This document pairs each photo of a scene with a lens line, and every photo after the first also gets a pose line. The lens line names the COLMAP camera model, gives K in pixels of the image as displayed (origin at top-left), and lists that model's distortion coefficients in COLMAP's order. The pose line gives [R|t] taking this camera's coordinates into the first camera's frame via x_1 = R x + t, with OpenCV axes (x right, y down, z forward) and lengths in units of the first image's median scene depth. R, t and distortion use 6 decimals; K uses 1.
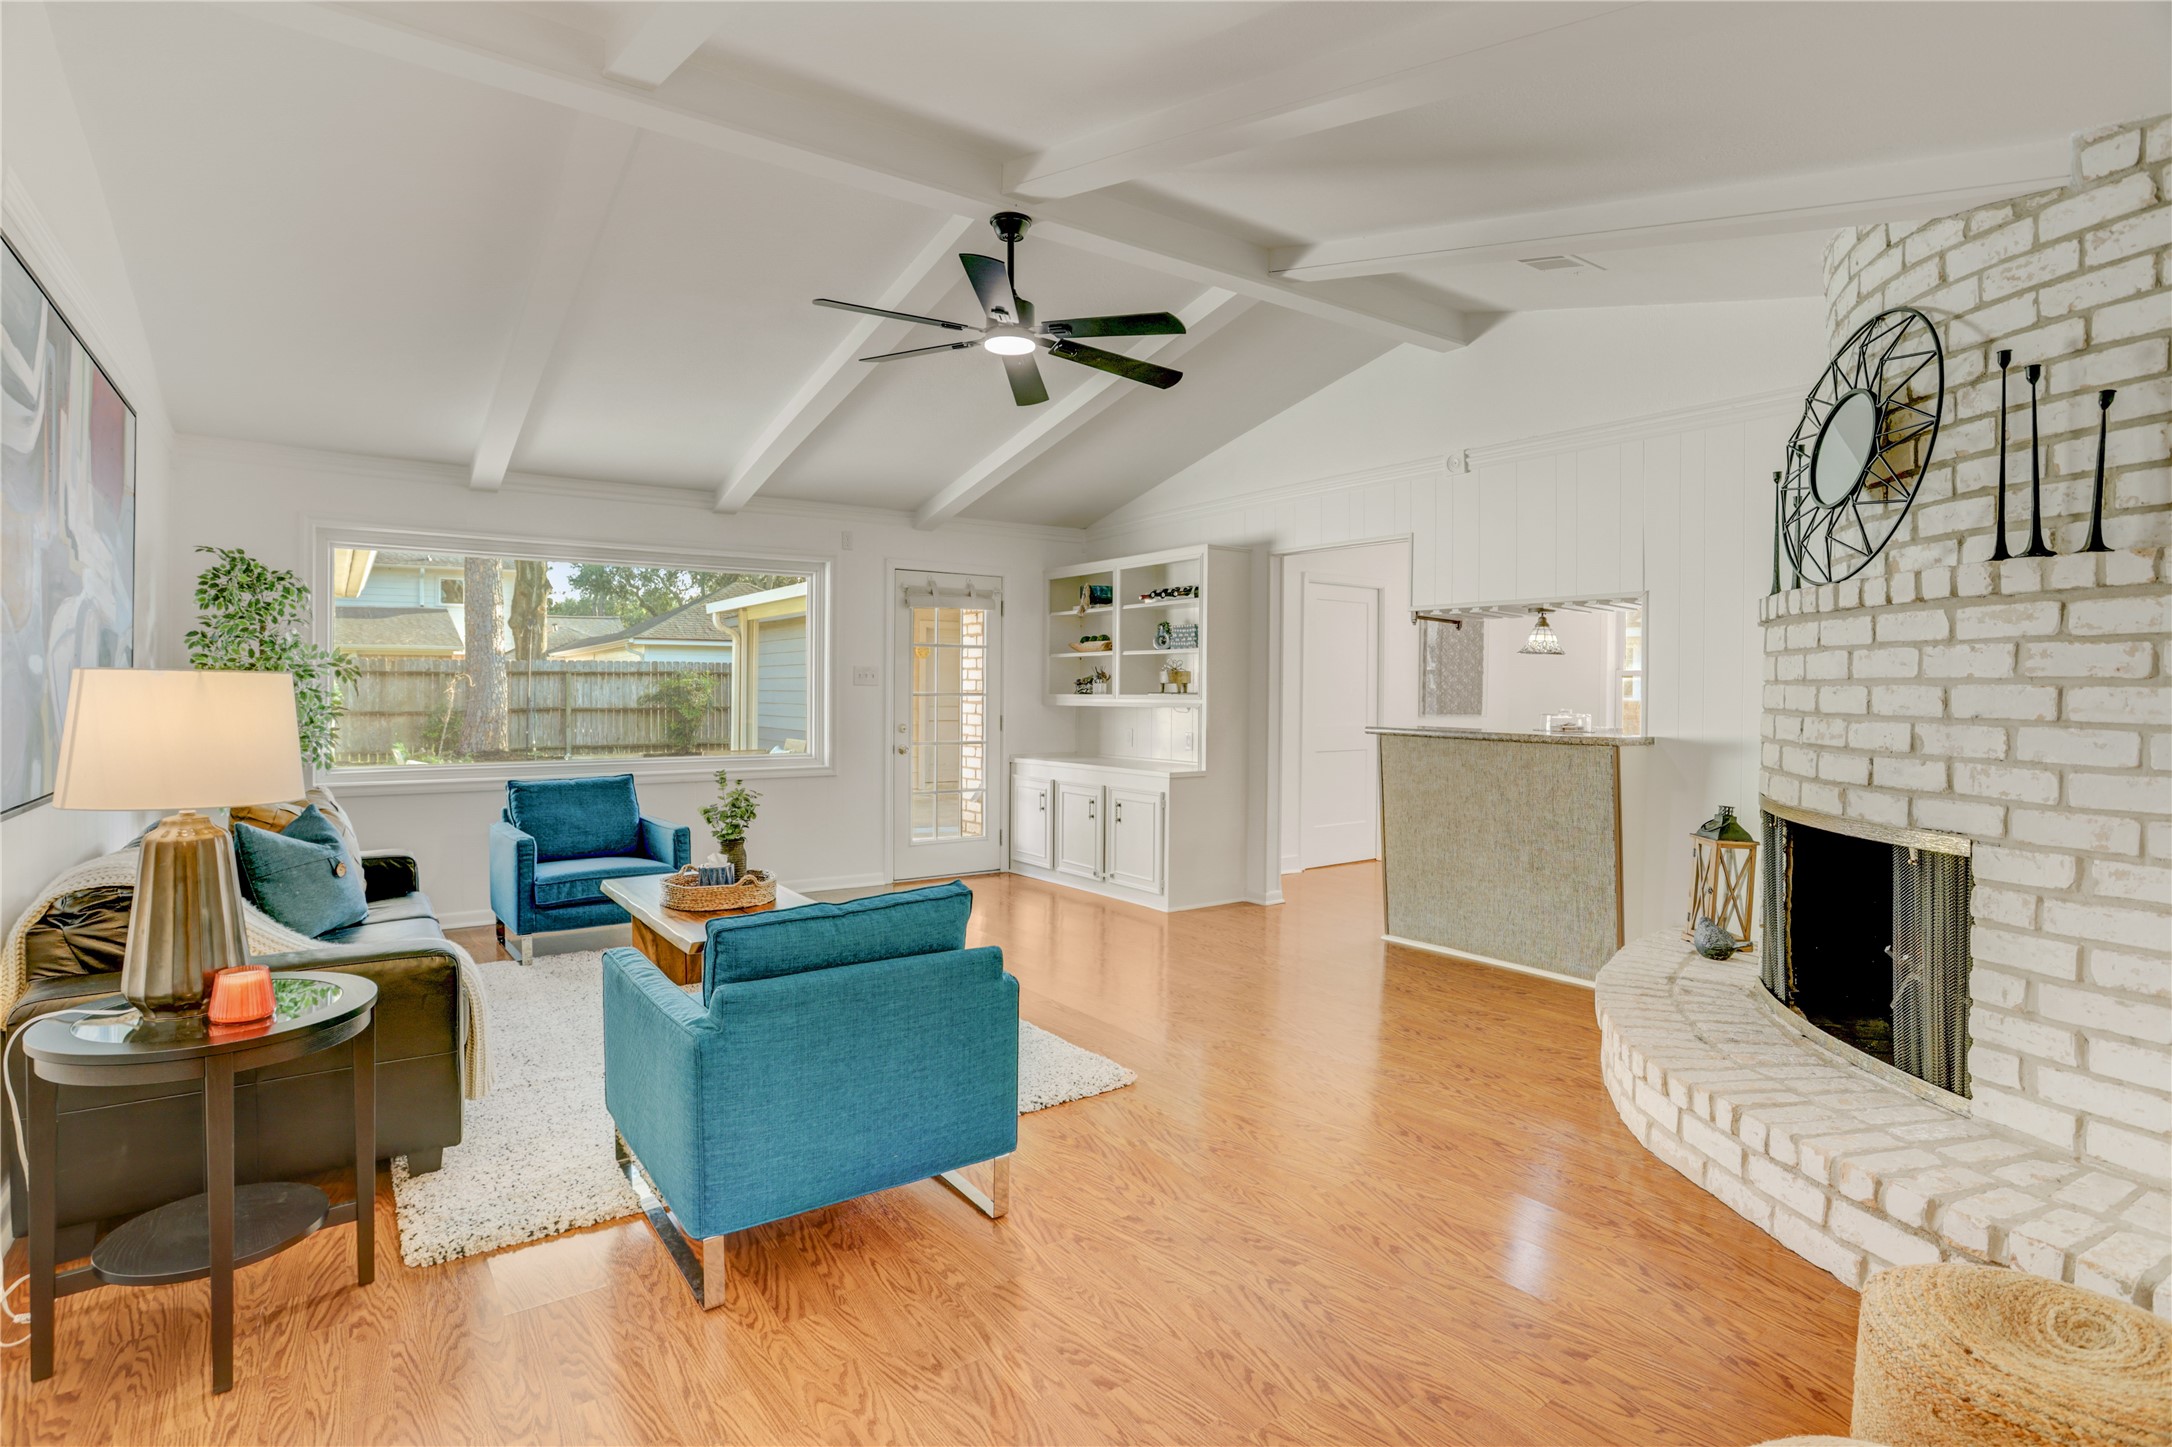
lens RADIAL K [[1087.7, 0, 1086.0], [0, 1087.7, 723.5], [0, 0, 1]] dist [-0.002981, -0.000117]
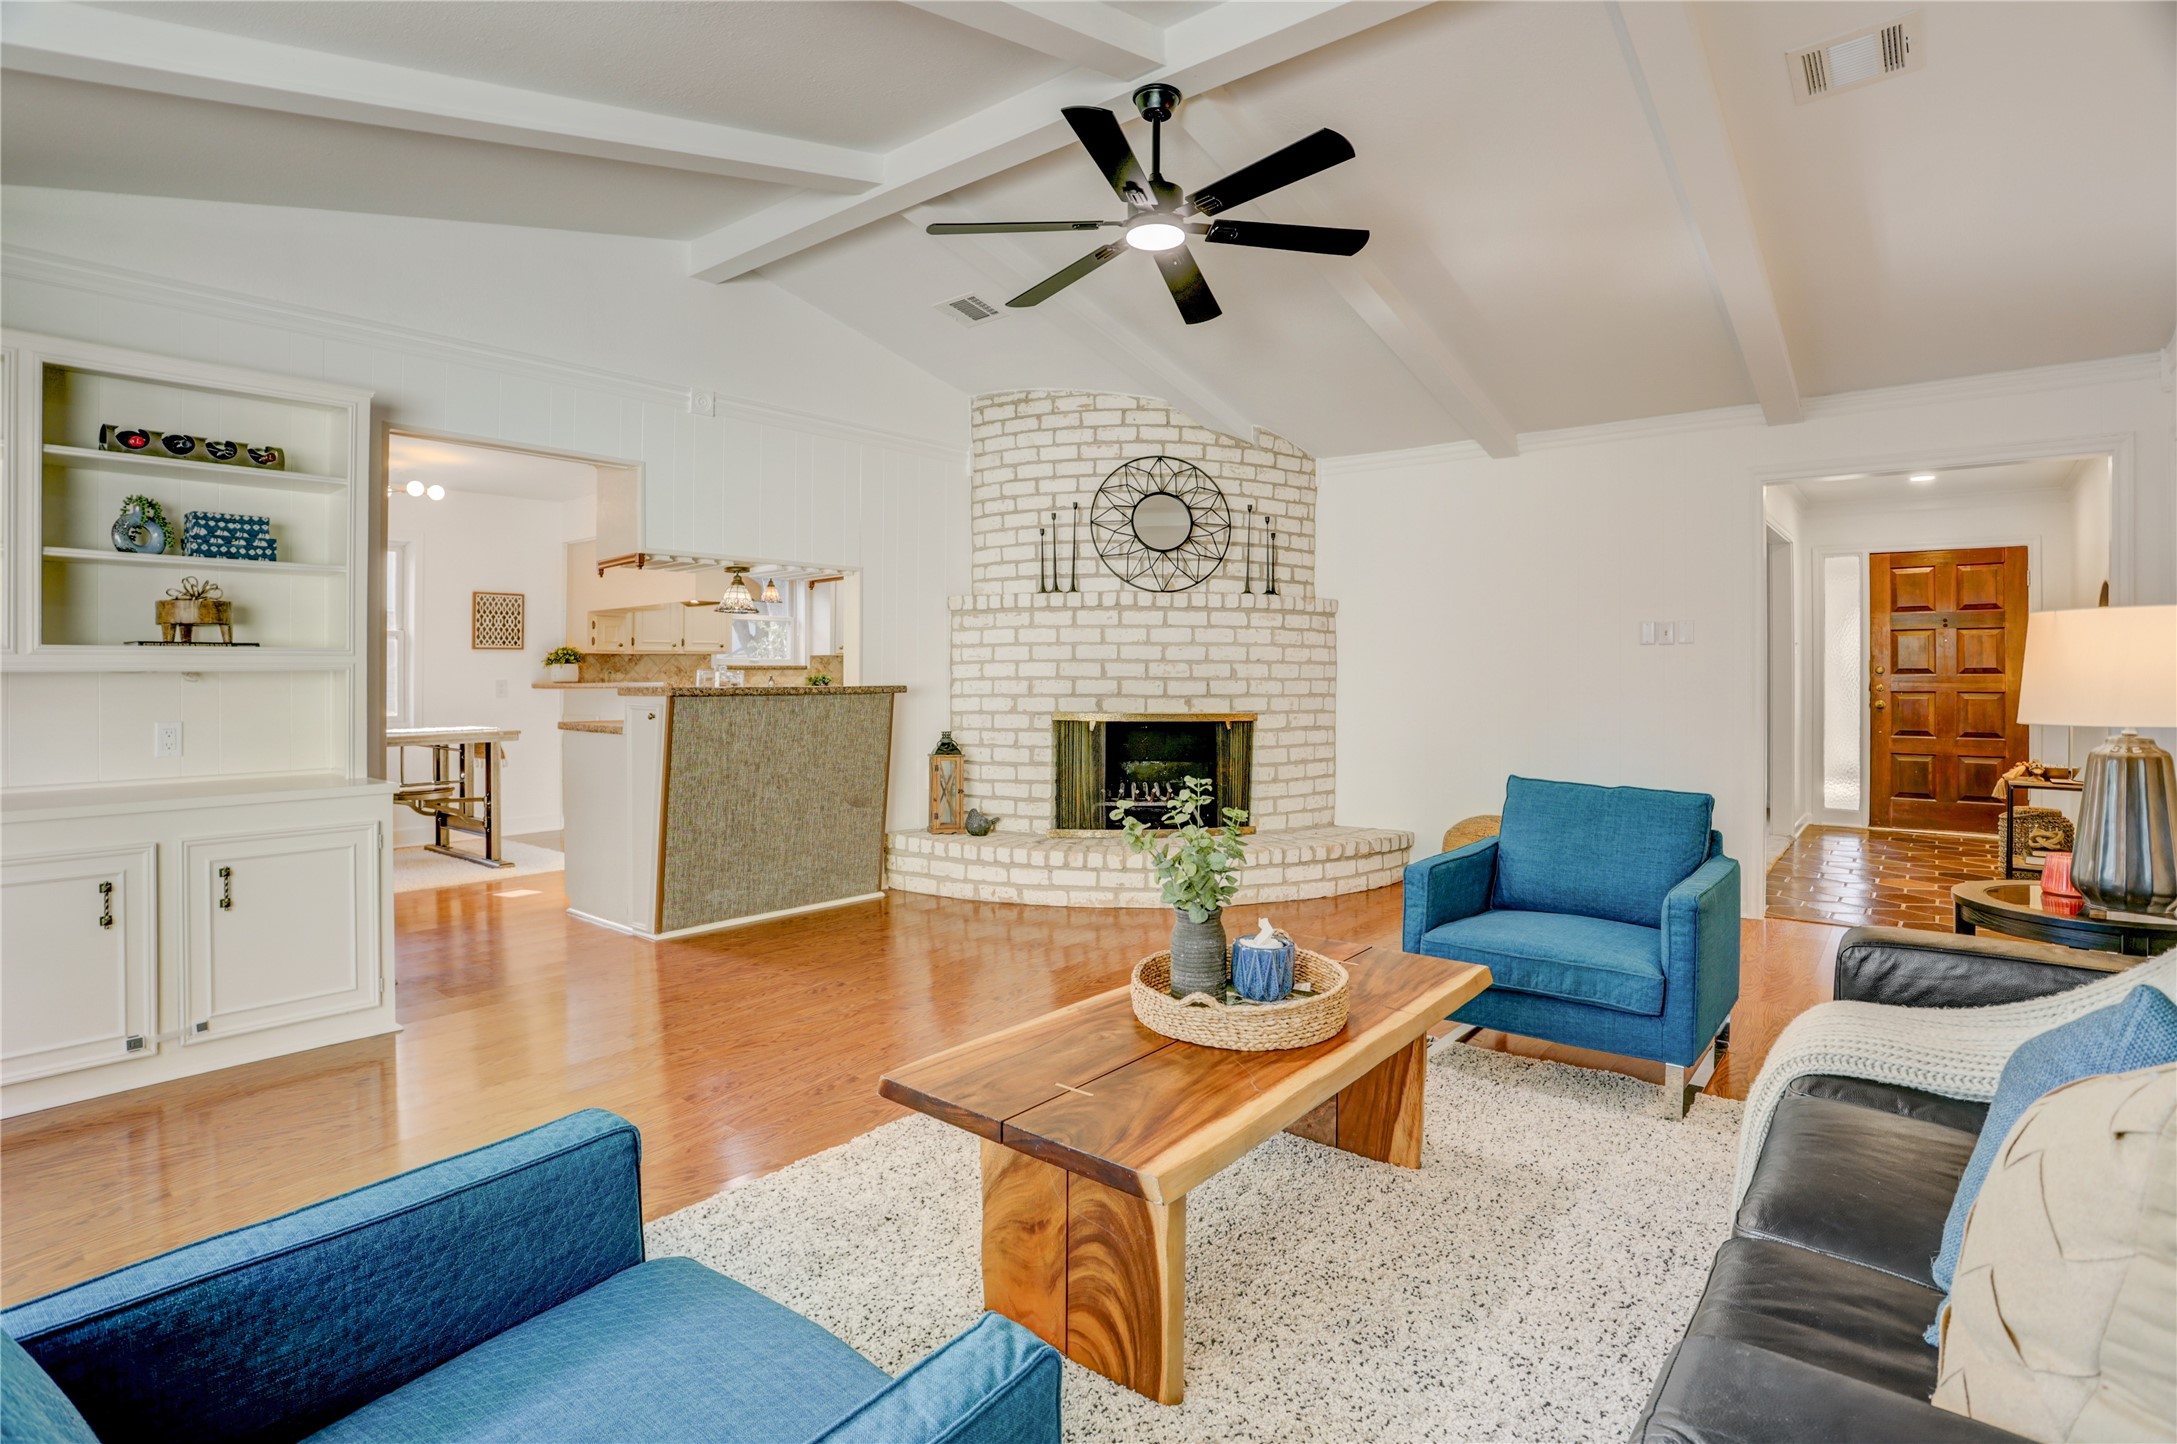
lens RADIAL K [[1114.4, 0, 1096.3], [0, 1114.4, 683.8], [0, 0, 1]] dist [-0.000577, -0.000079]
pose [[-0.263304, -0.014289, 0.964607, -1.340731], [0.031920, 0.999214, 0.023514, -0.020993], [-0.964185, 0.036982, -0.262641, 1.876102]]
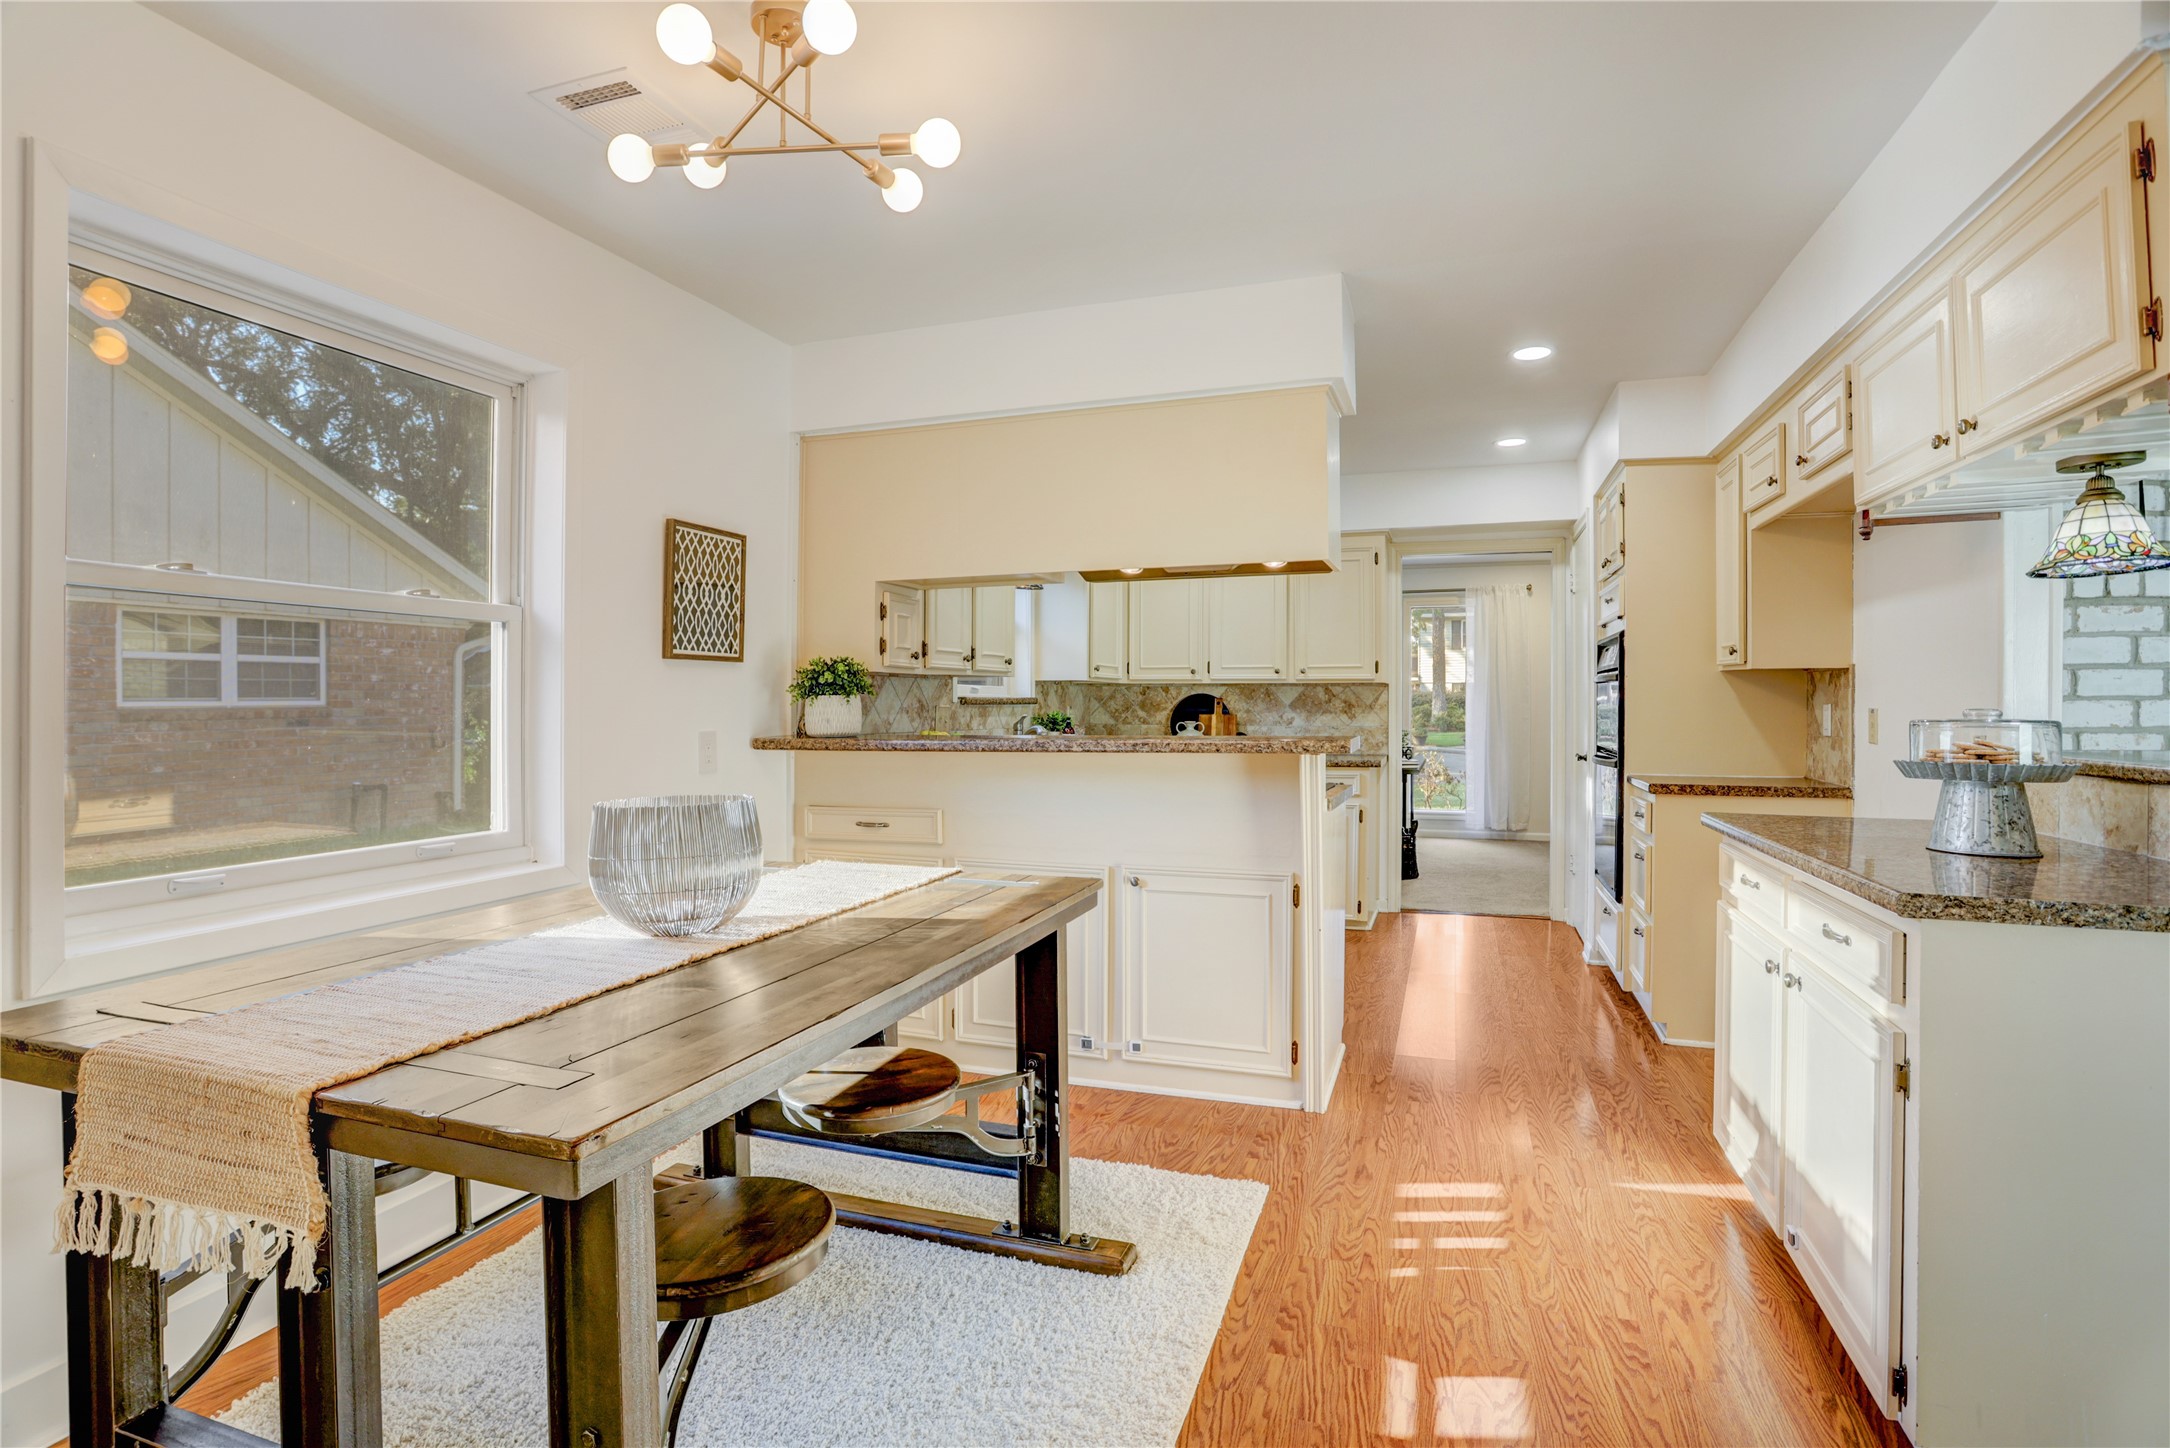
lens RADIAL K [[1124.2, 0, 1085.0], [0, 1124.2, 724.0], [0, 0, 1]] dist [-0.002732, -0.000169]
pose [[-0.605619, -0.021273, 0.795471, 0.623662], [0.022507, 0.998785, 0.043845, -0.067118], [-0.795437, 0.044458, -0.604404, 3.042179]]
